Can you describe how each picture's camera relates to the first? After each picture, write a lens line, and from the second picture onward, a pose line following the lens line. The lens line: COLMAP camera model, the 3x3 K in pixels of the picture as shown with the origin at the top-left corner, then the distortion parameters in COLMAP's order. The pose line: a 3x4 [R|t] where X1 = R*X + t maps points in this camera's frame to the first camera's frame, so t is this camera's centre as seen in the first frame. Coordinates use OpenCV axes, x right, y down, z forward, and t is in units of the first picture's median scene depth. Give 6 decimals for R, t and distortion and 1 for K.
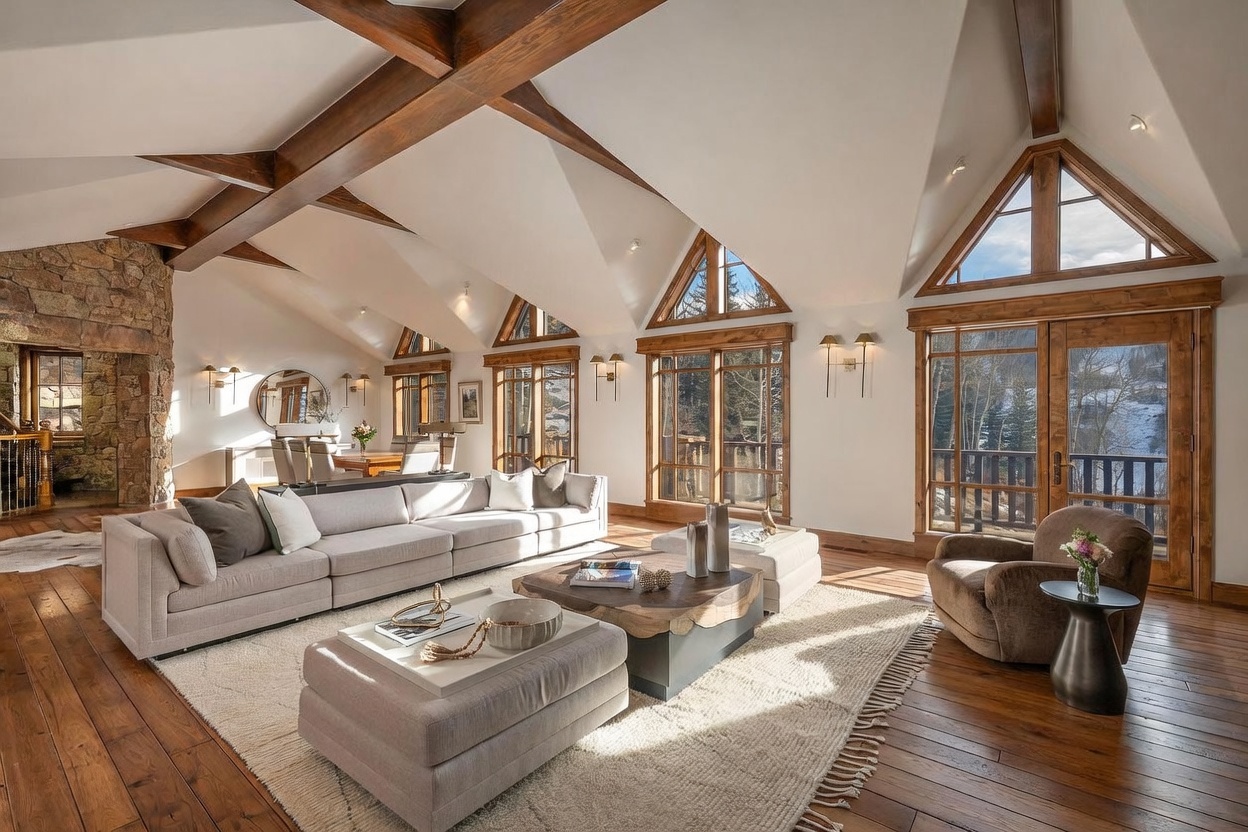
lens RADIAL K [[566.2, 0, 624.0], [0, 566.2, 416.0], [0, 0, 1]] dist [0.001997, 0.000130]
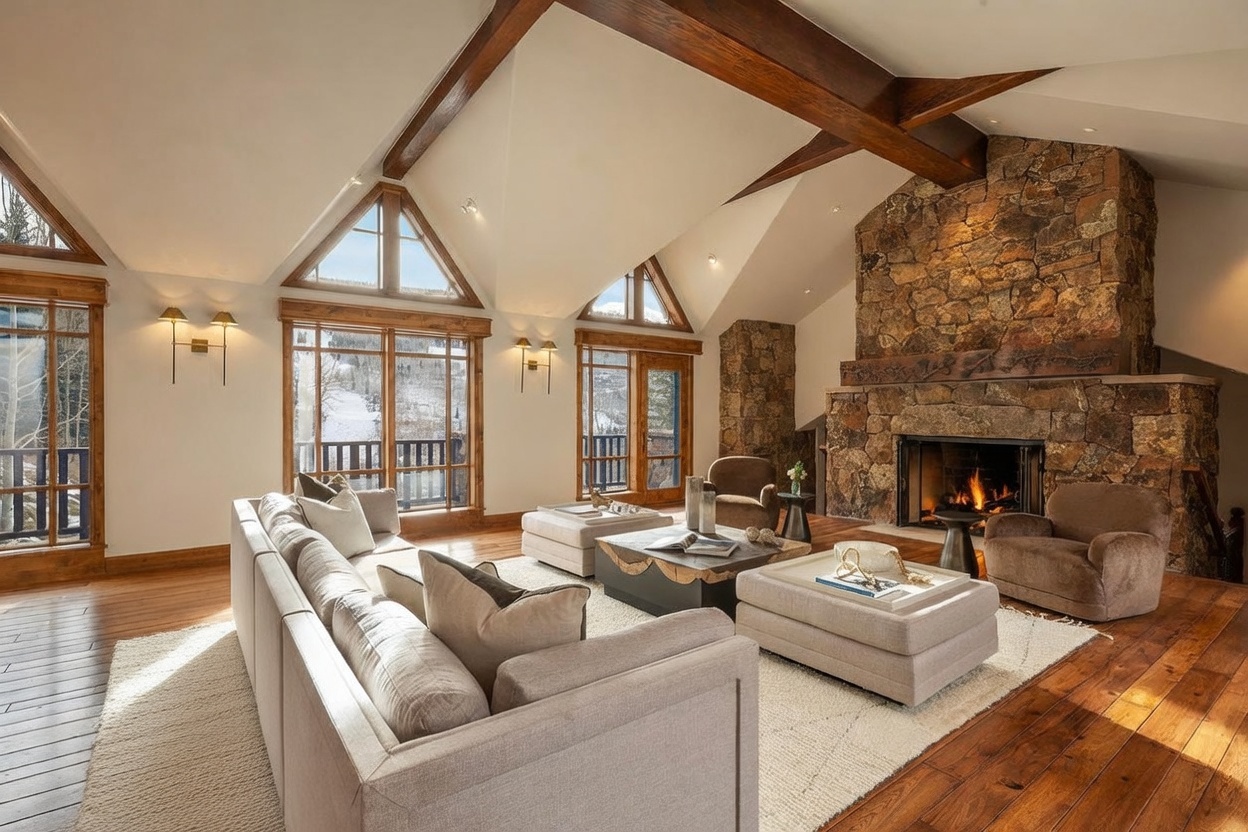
lens RADIAL K [[566.2, 0, 624.0], [0, 566.2, 416.0], [0, 0, 1]] dist [0.001997, 0.000130]
pose [[0.257429, -0.008564, 0.966259, -0.315646], [-0.003633, 0.999945, 0.009831, 0.001397], [-0.966290, -0.006041, 0.257384, 0.226009]]
